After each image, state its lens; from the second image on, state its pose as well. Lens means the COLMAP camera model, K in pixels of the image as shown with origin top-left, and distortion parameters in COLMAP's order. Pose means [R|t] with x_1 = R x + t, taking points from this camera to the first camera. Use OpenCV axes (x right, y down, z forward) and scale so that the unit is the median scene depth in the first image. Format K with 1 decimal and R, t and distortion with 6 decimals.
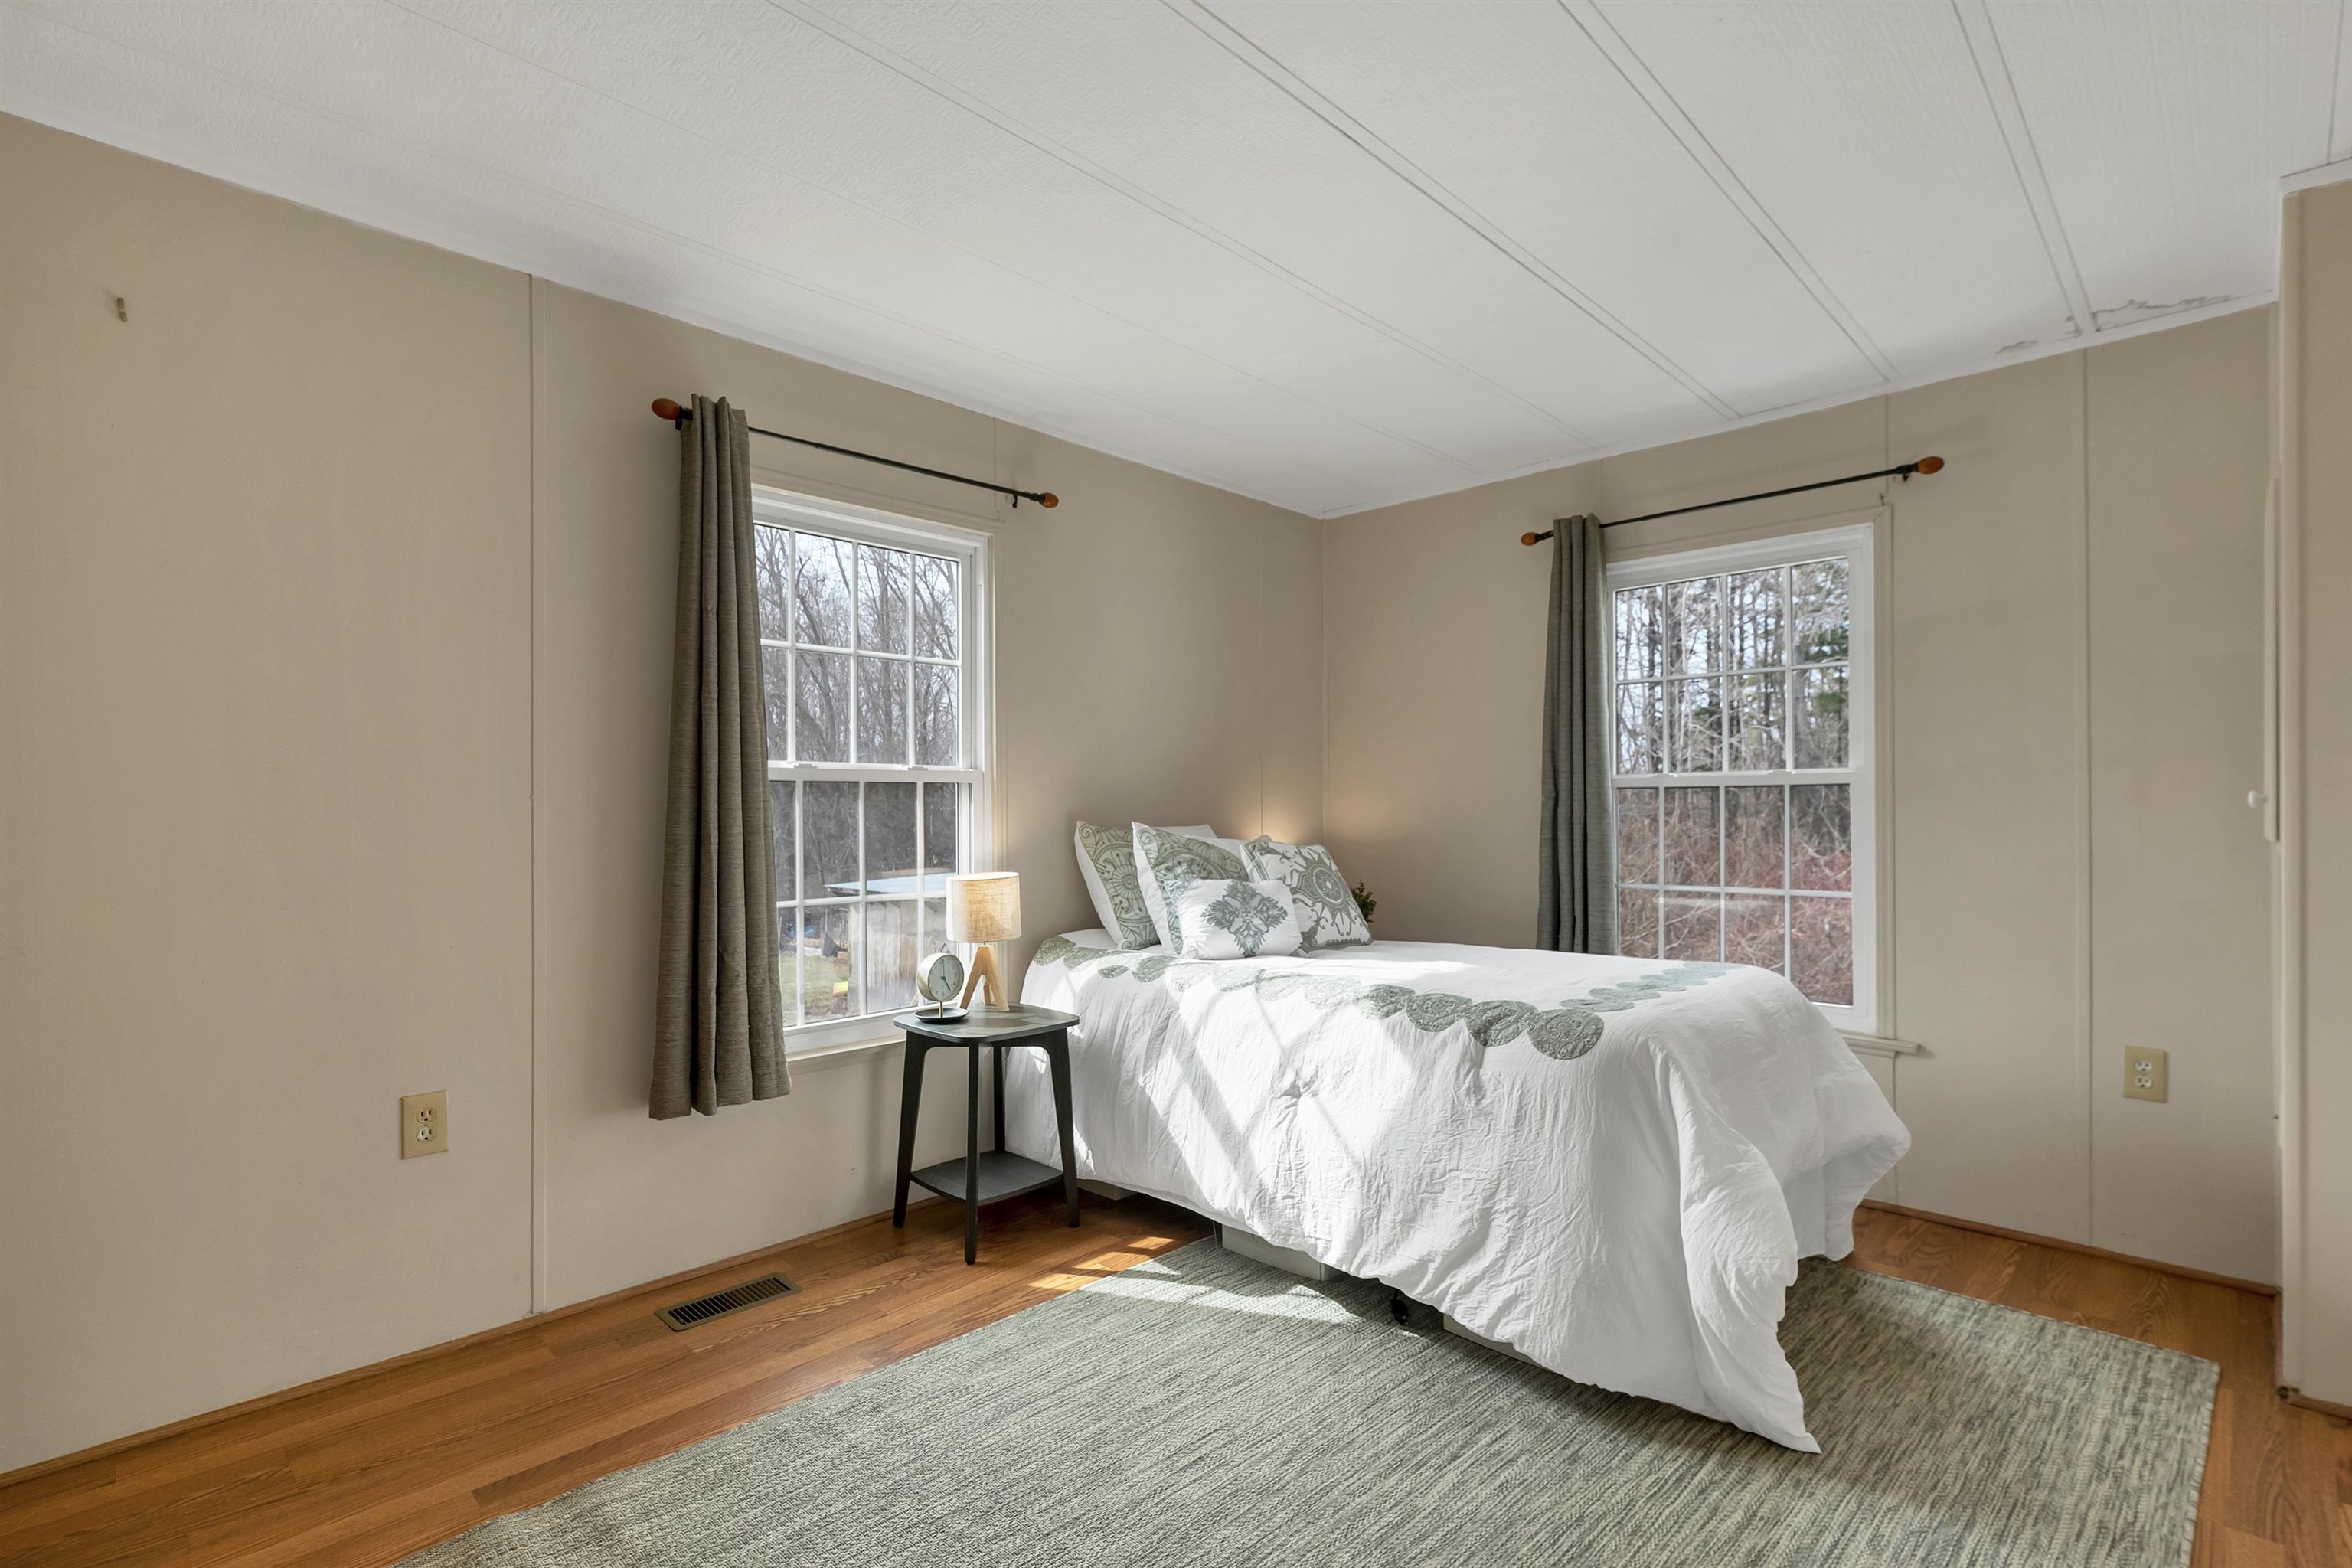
lens RADIAL K [[1047.4, 0, 1173.5], [0, 1047.4, 795.5], [0, 0, 1]] dist [-0.001095, -0.000127]
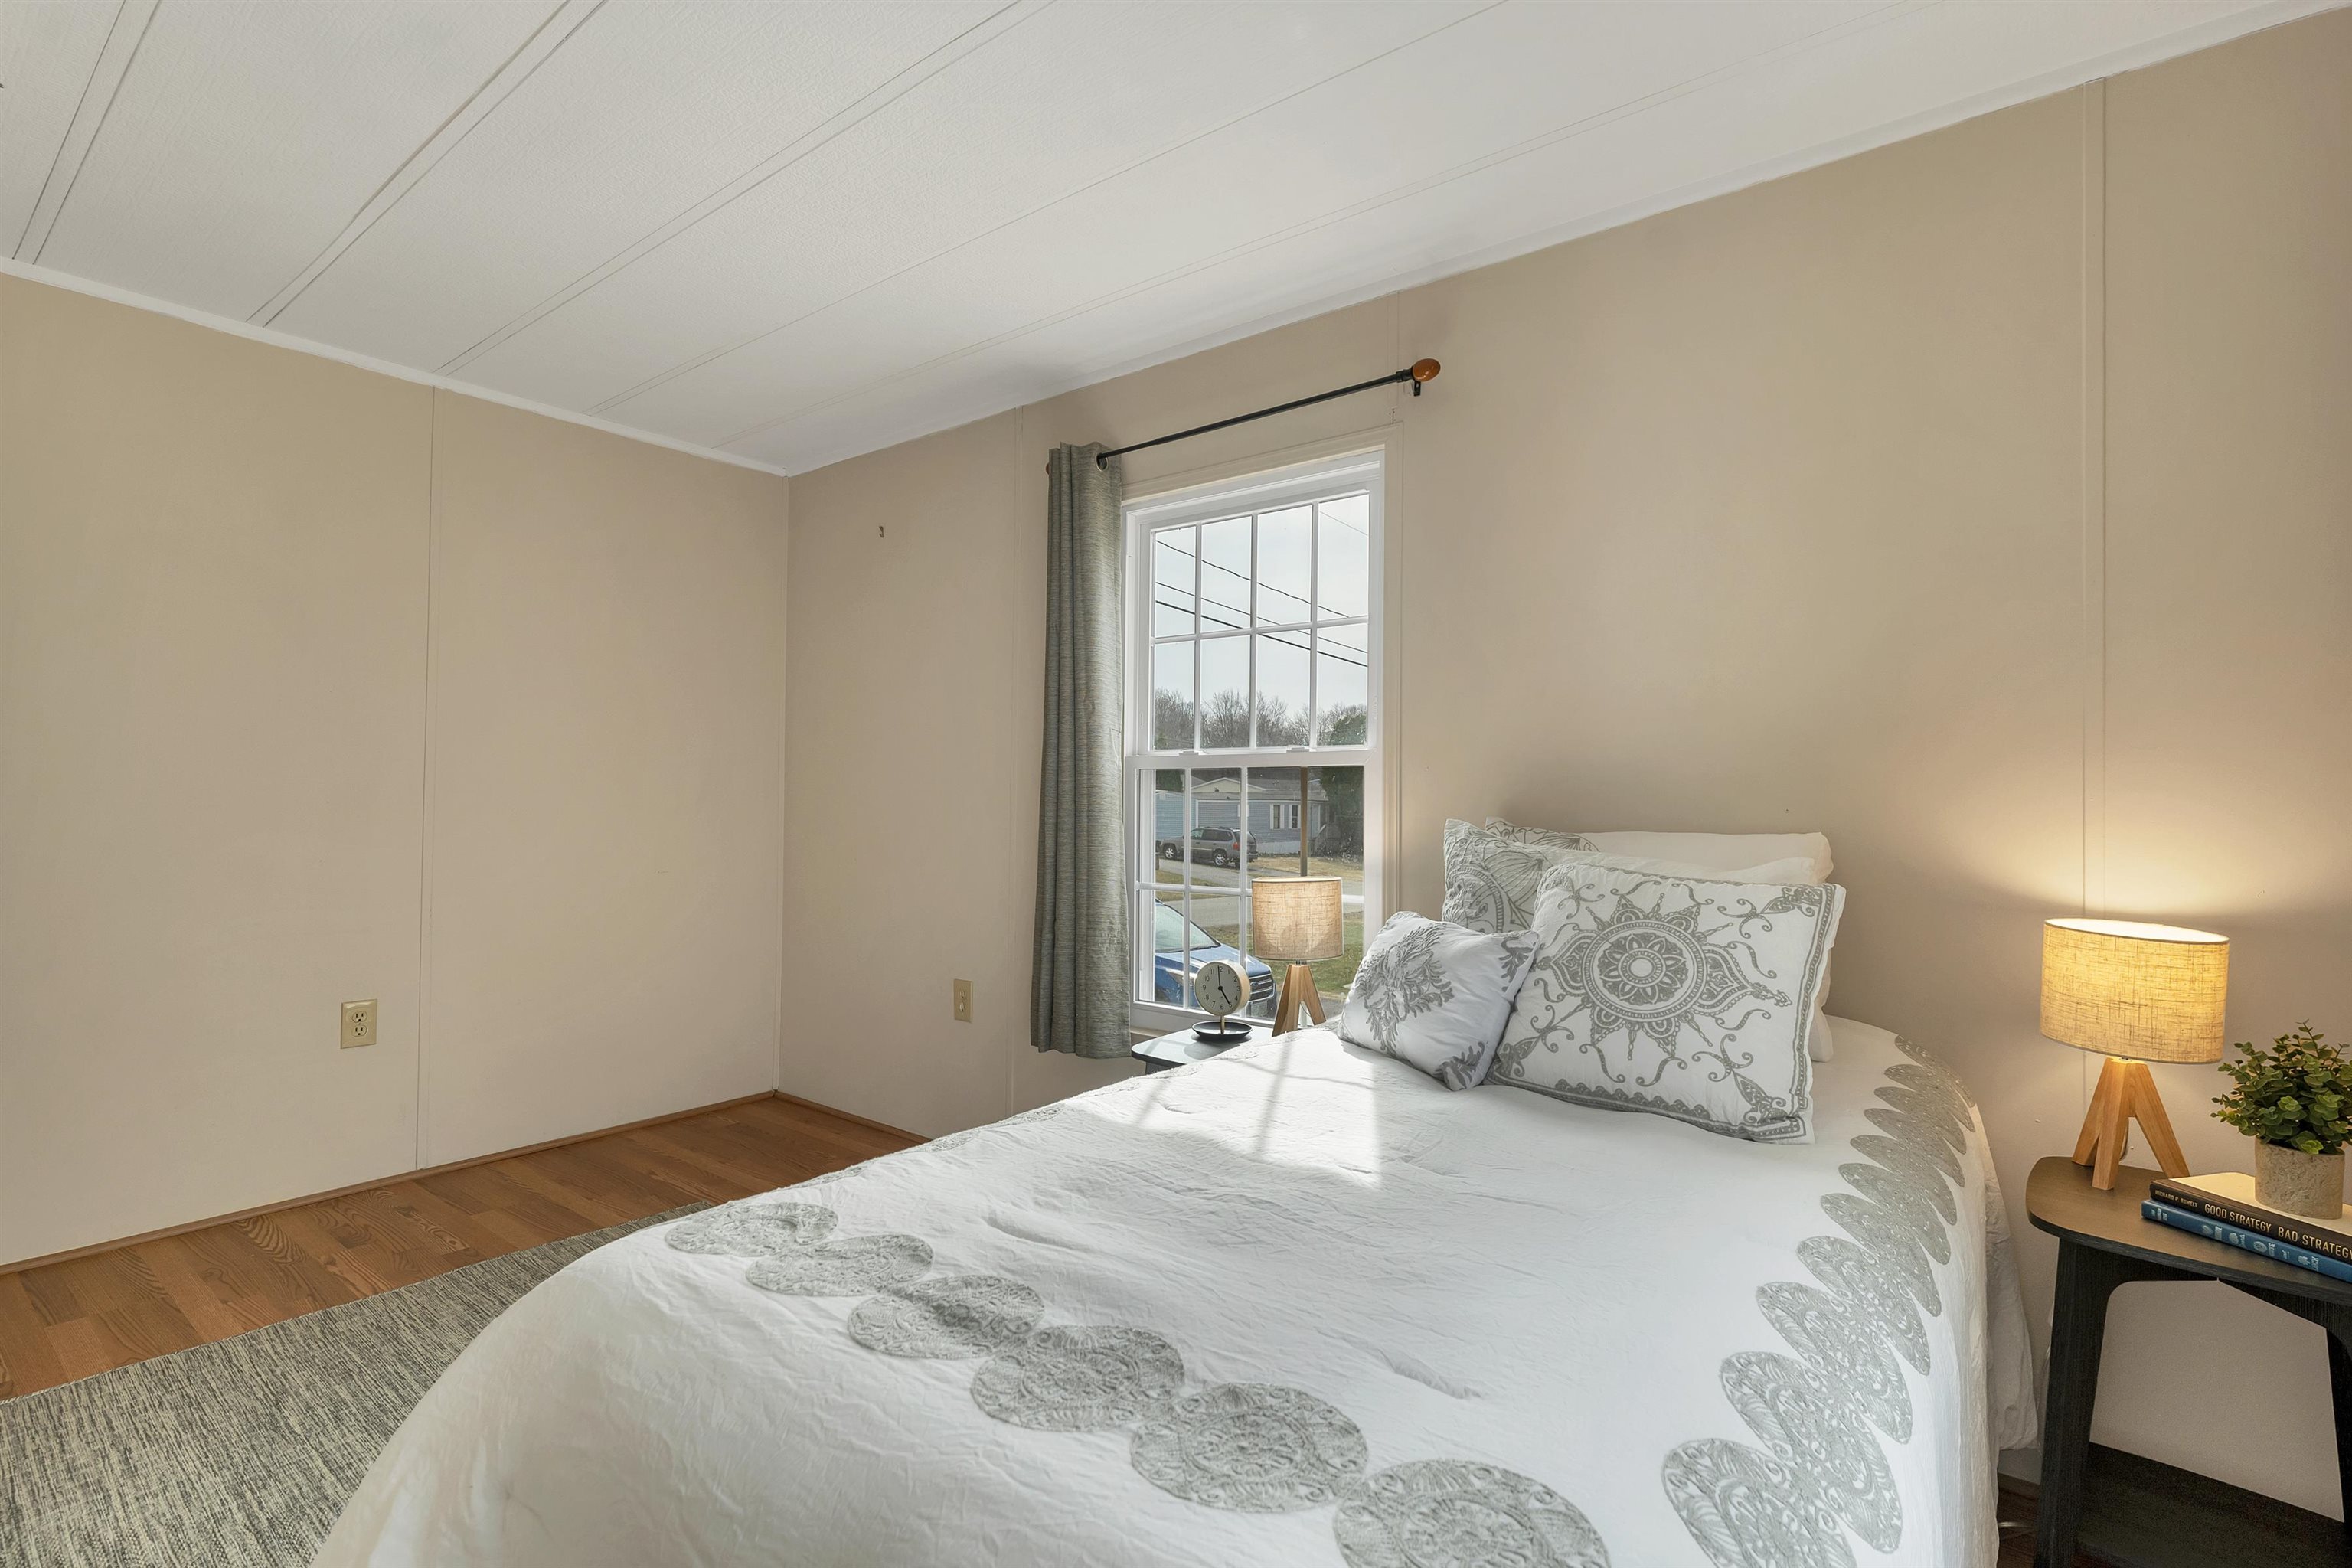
lens RADIAL K [[1047.4, 0, 1173.9], [0, 1047.4, 789.4], [0, 0, 1]] dist [-0.001095, -0.000127]
pose [[0.150559, -0.006920, -0.988577, 0.582667], [0.000269, 0.999976, -0.006959, 0.011814], [0.988601, 0.000782, 0.150557, 0.749321]]
